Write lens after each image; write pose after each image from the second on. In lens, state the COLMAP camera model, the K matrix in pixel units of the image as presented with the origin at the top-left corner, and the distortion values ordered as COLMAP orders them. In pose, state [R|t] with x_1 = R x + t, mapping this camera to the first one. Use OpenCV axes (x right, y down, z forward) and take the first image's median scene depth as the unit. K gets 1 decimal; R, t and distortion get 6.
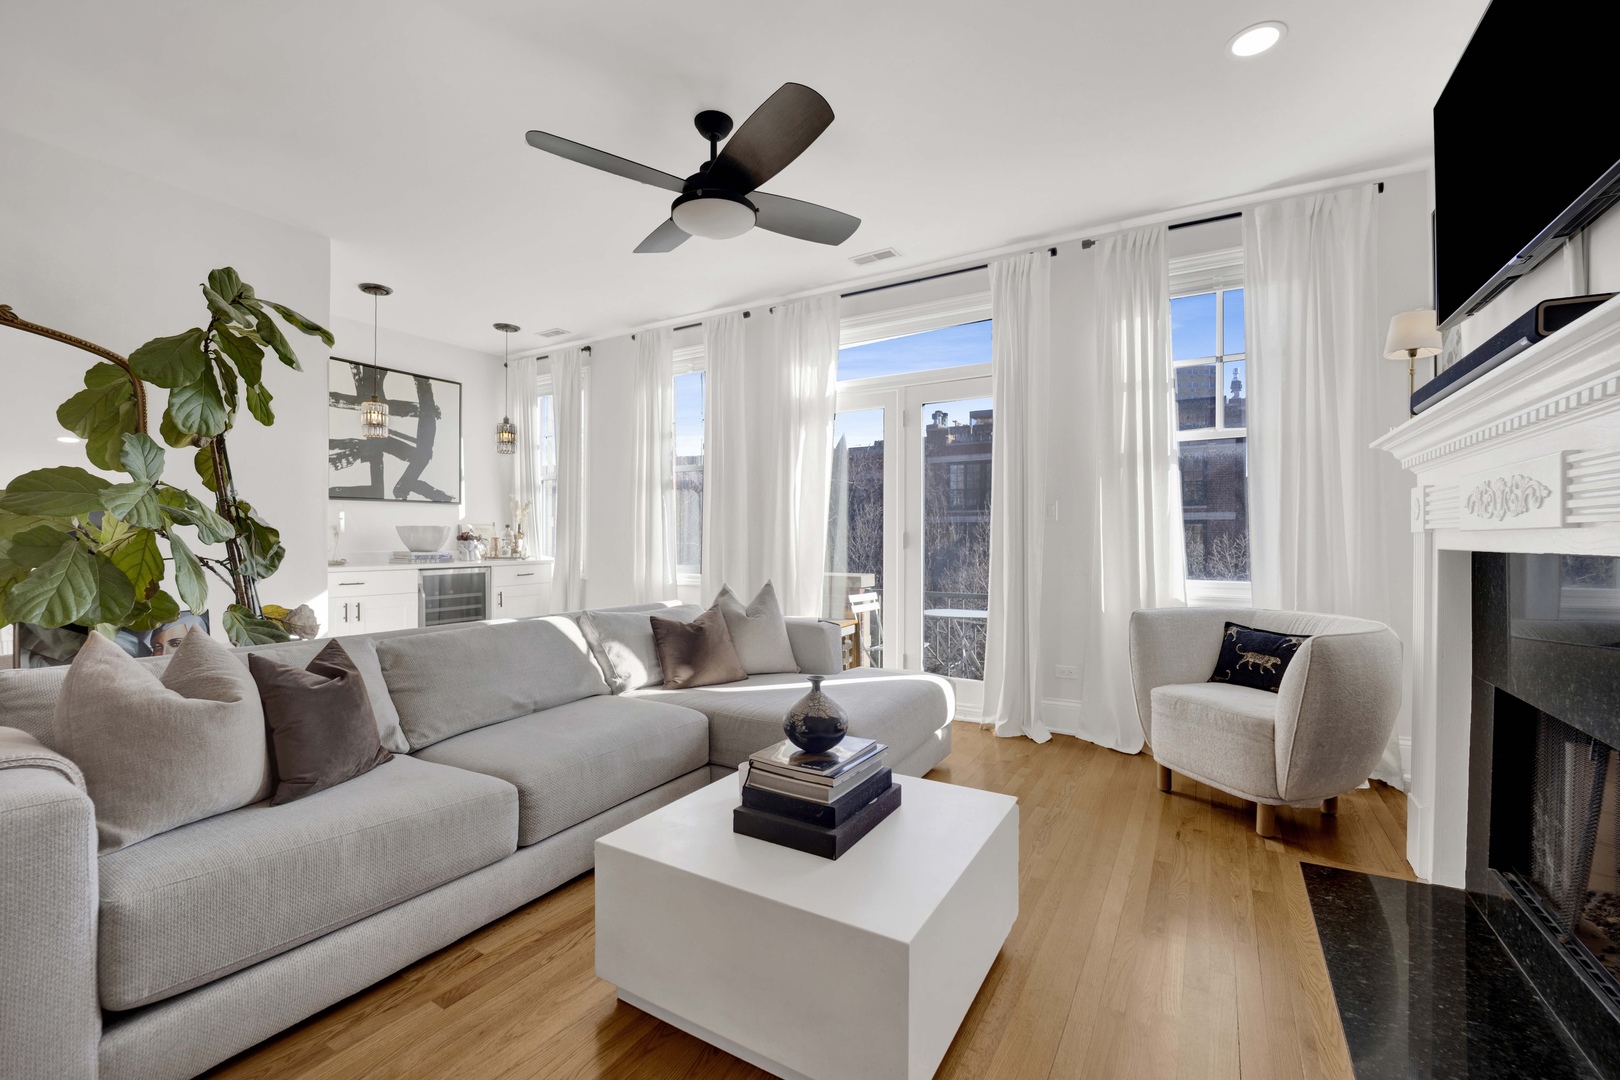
lens RADIAL K [[656.0, 0, 816.2], [0, 656.0, 537.5], [0, 0, 1]] dist [-0.016494, 0.000042]
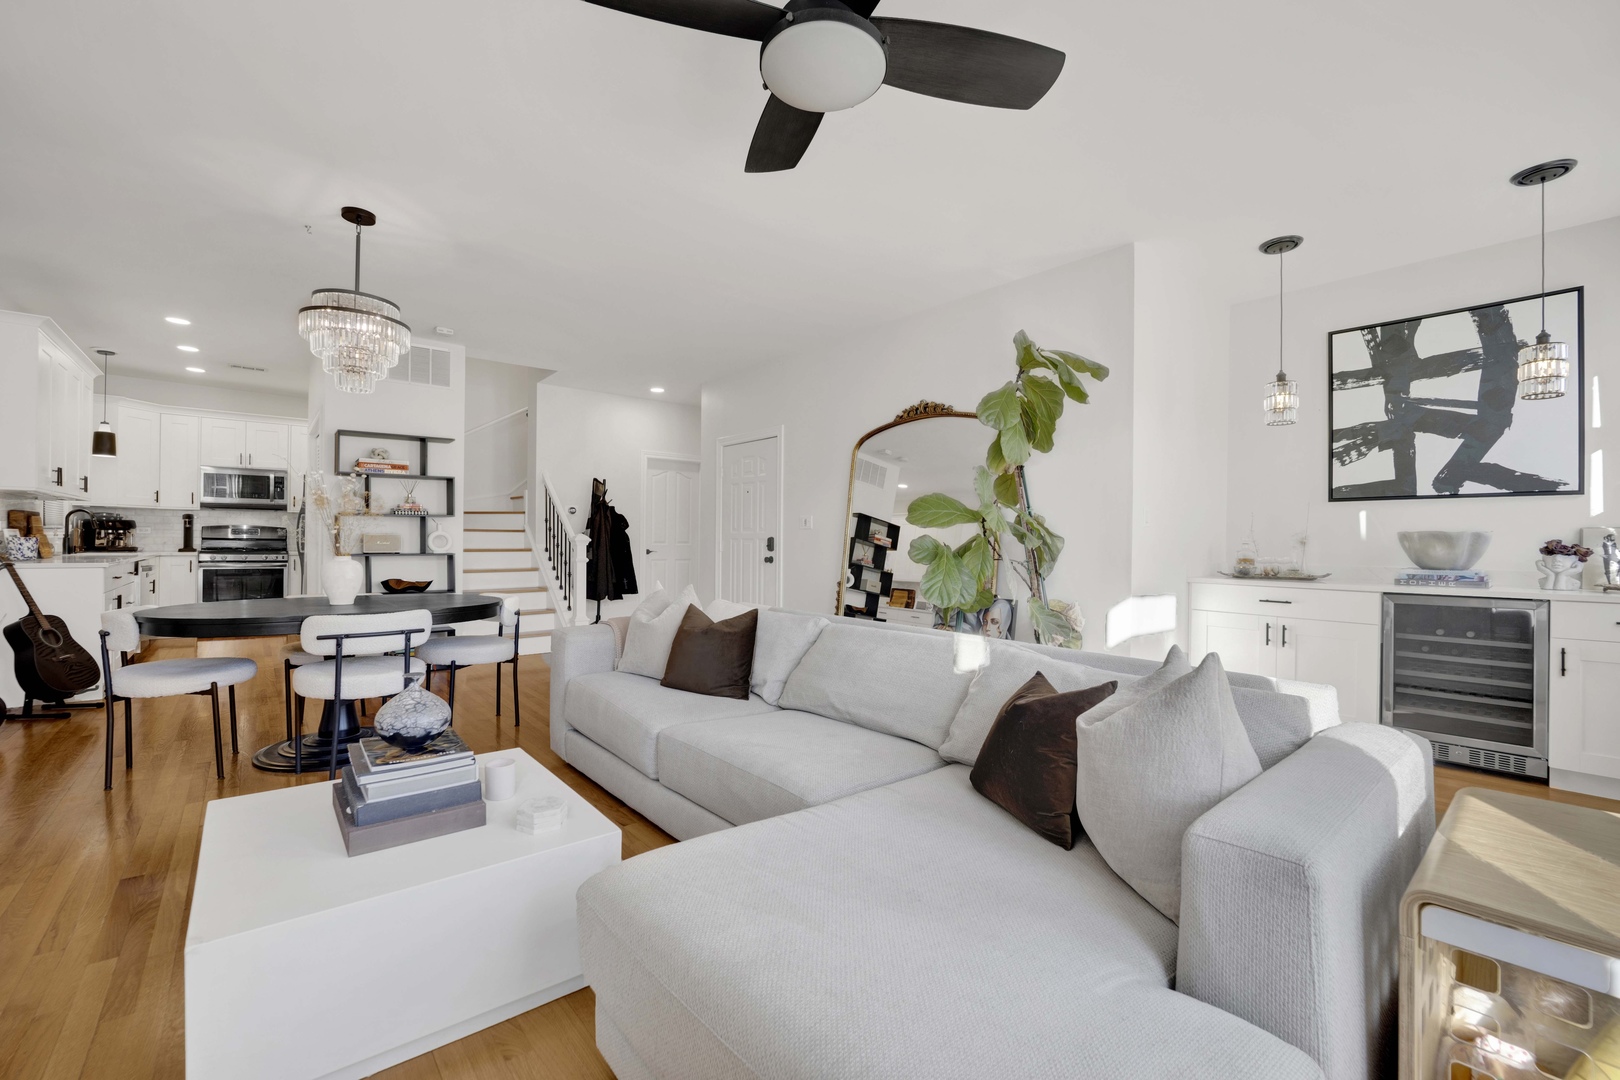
lens RADIAL K [[656.0, 0, 815.6], [0, 656.0, 538.4], [0, 0, 1]] dist [-0.016494, 0.000042]
pose [[-0.304276, -0.012557, -0.952501, 0.233458], [-0.012654, 0.999878, -0.009139, 0.003907], [0.952500, 0.009272, -0.304397, 0.582858]]
